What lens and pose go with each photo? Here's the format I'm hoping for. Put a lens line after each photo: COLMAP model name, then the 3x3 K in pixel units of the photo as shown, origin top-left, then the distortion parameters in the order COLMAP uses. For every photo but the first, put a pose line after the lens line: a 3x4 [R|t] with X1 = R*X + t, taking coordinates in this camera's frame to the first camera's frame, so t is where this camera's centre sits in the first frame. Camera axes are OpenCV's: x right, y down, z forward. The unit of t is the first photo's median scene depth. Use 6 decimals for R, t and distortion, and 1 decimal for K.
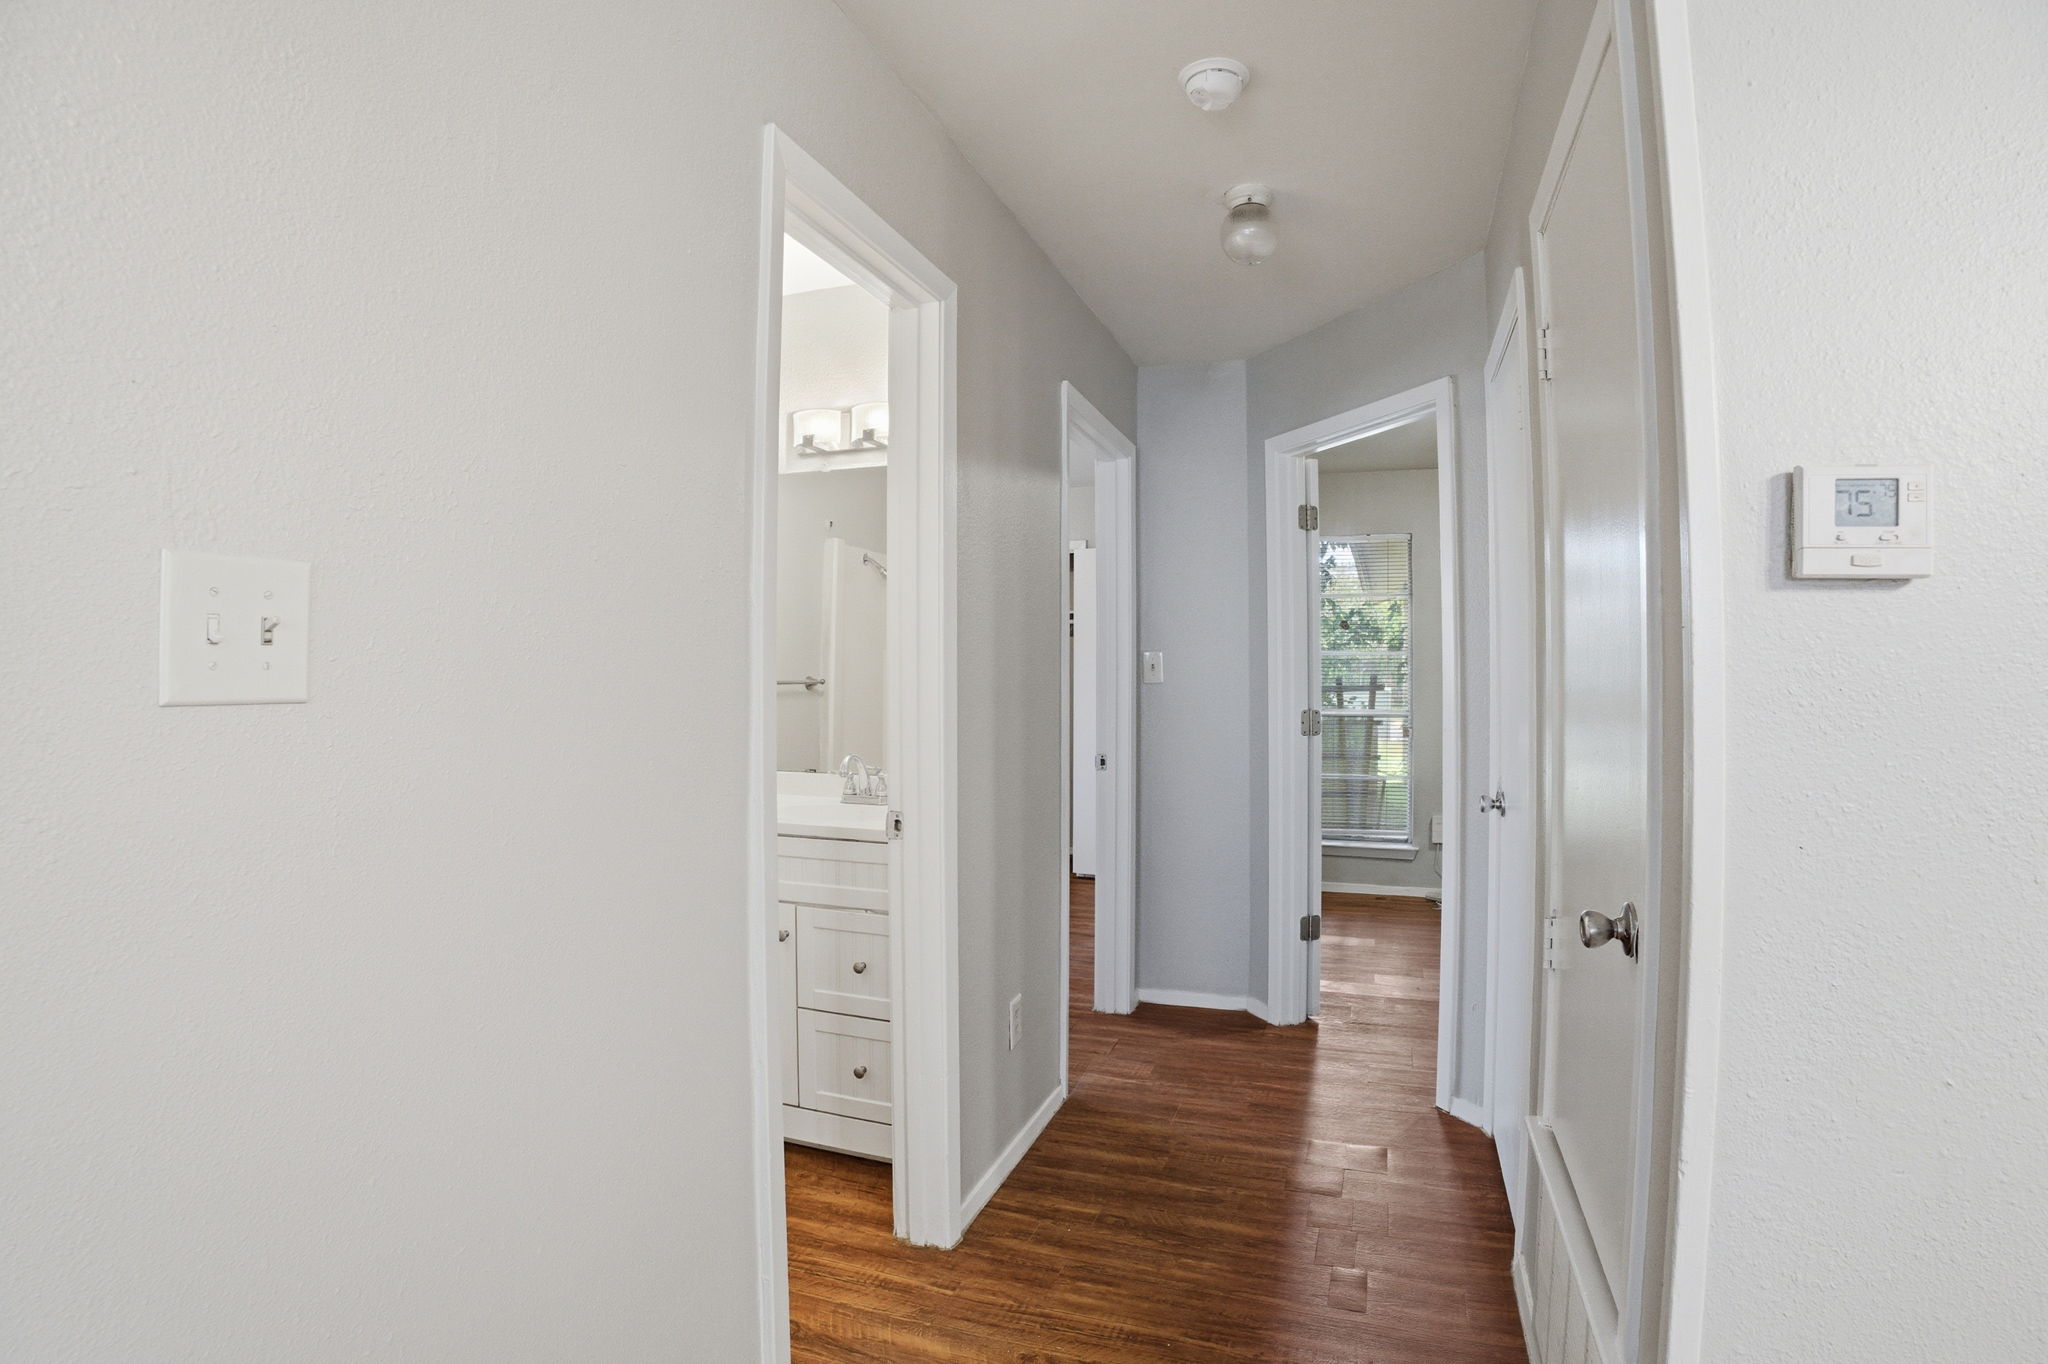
lens RADIAL K [[1023.5, 0, 1024.0], [0, 1023.5, 682.0], [0, 0, 1]] dist [-0.140341, 0.041143]
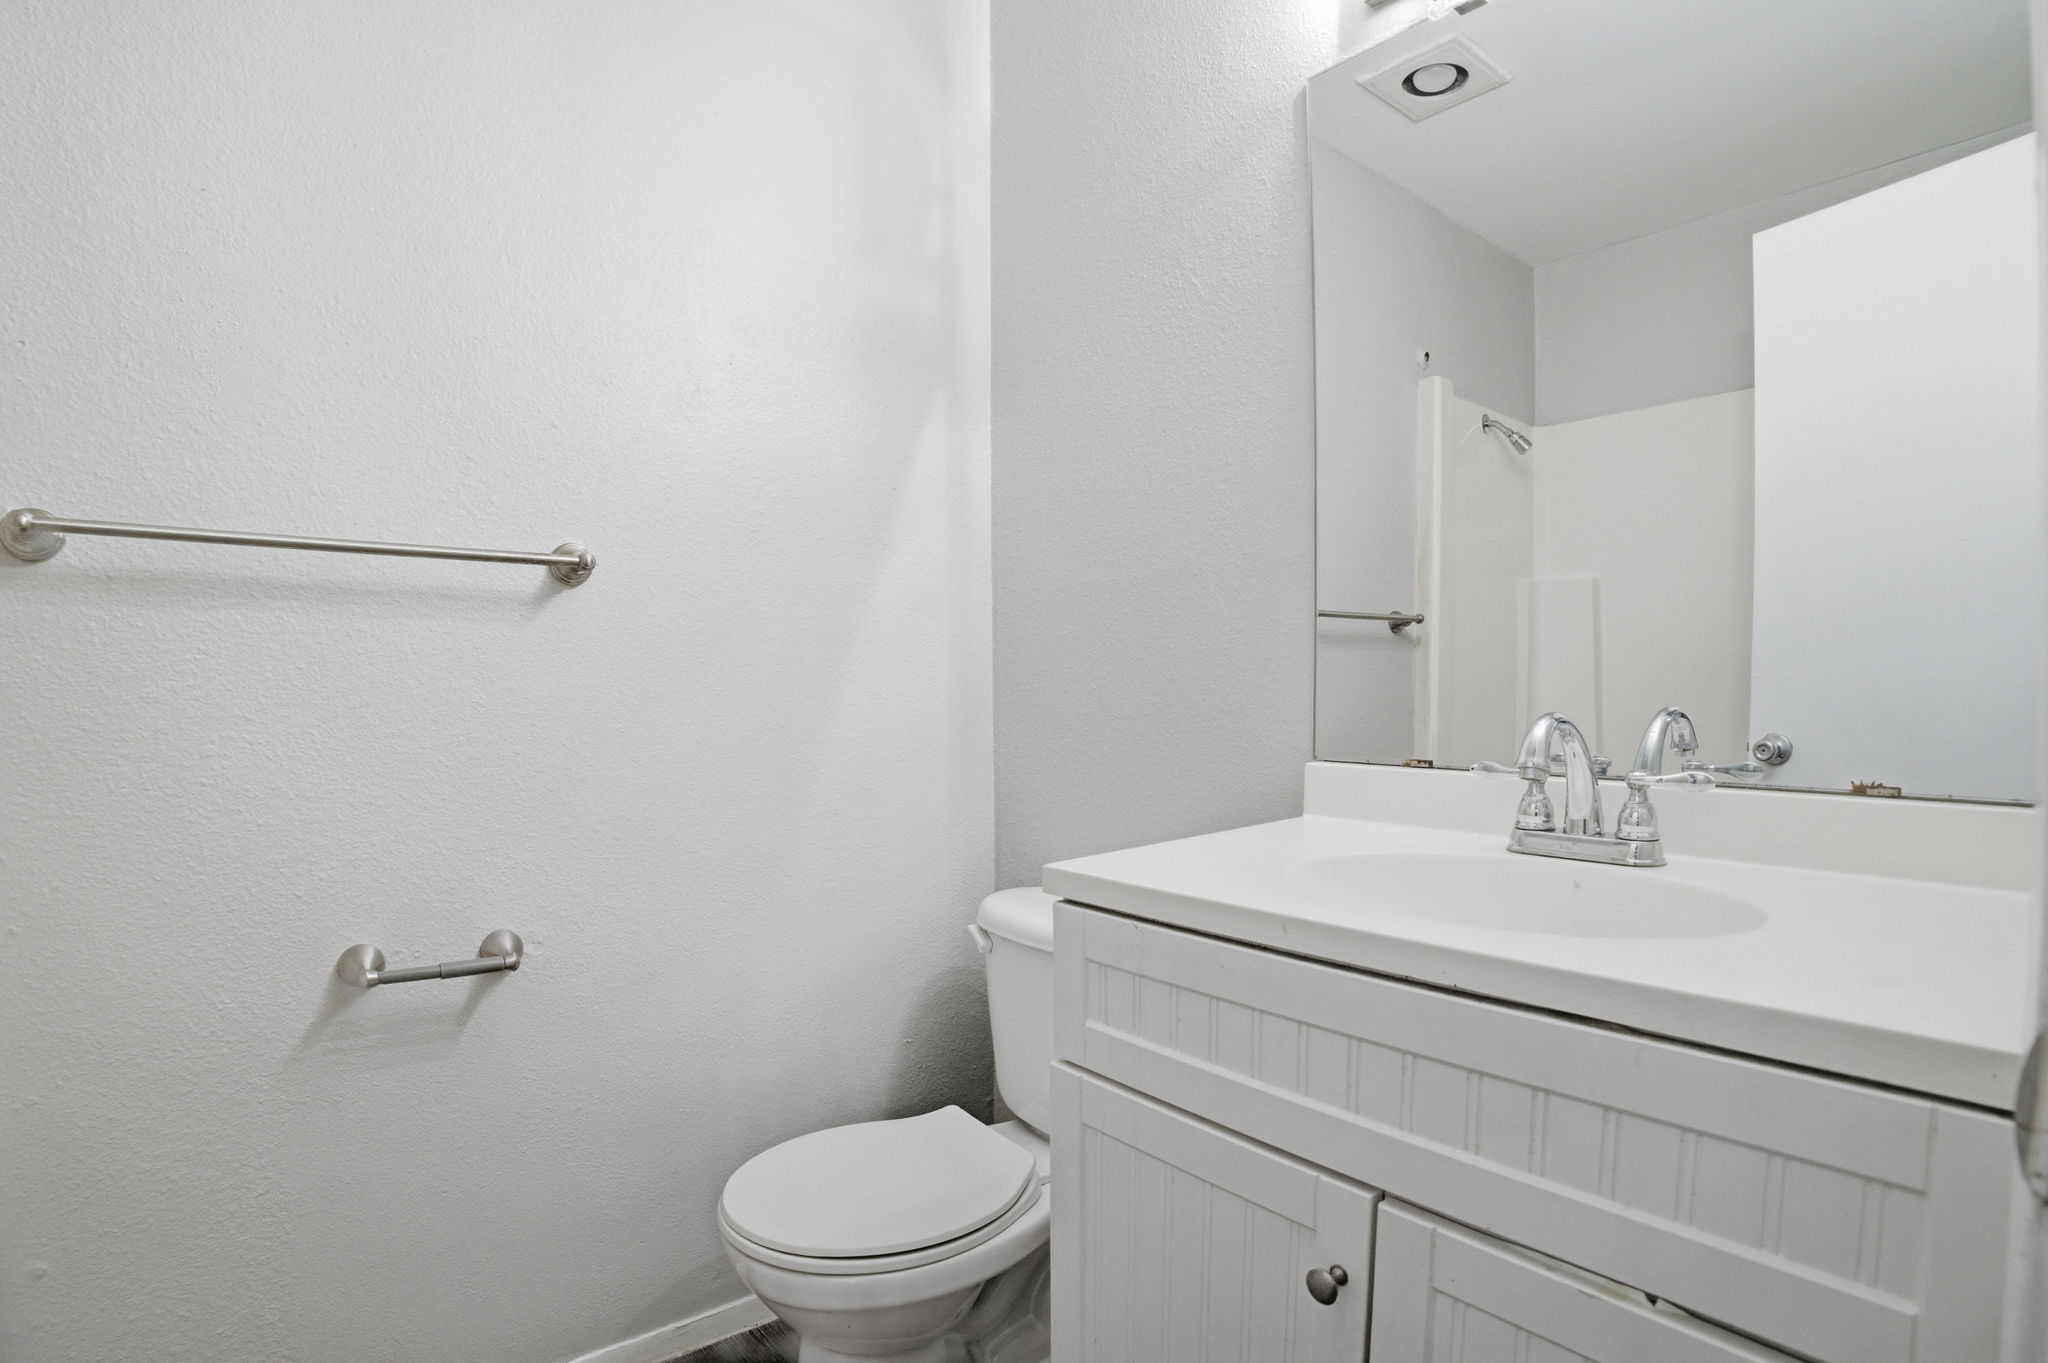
lens RADIAL K [[1023.5, 0, 1024.0], [0, 1023.5, 681.5], [0, 0, 1]] dist [-0.140341, 0.041143]
pose [[0.854703, 0.001861, -0.519113, -0.093693], [-0.004756, 0.999980, -0.004247, 0.038942], [0.519095, 0.006099, 0.854695, 0.393408]]
